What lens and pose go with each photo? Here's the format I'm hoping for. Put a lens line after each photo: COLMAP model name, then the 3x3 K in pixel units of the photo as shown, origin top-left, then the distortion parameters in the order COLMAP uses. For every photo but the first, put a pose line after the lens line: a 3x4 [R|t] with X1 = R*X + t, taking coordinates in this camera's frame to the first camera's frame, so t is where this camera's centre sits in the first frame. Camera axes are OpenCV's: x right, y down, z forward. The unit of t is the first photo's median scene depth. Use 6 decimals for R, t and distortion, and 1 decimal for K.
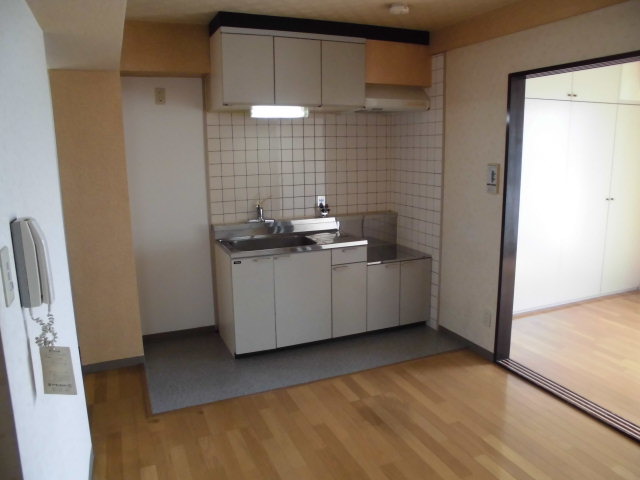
lens RADIAL K [[516.3, 0, 320.0], [0, 516.3, 240.0], [0, 0, 1]] dist [-0.092622, 0.004808]
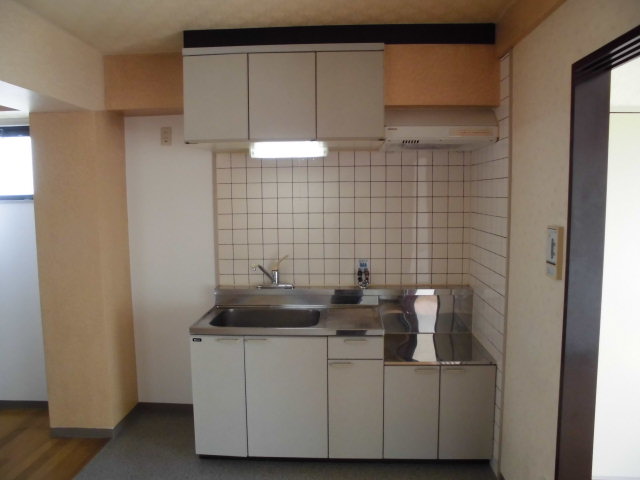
lens RADIAL K [[516.3, 0, 320.0], [0, 516.3, 240.0], [0, 0, 1]] dist [-0.092622, 0.004808]
pose [[0.888773, 0.047467, -0.455883, 0.323736], [-0.085418, 0.994352, -0.062995, -0.067829], [0.450317, 0.094929, 0.887808, 0.336387]]
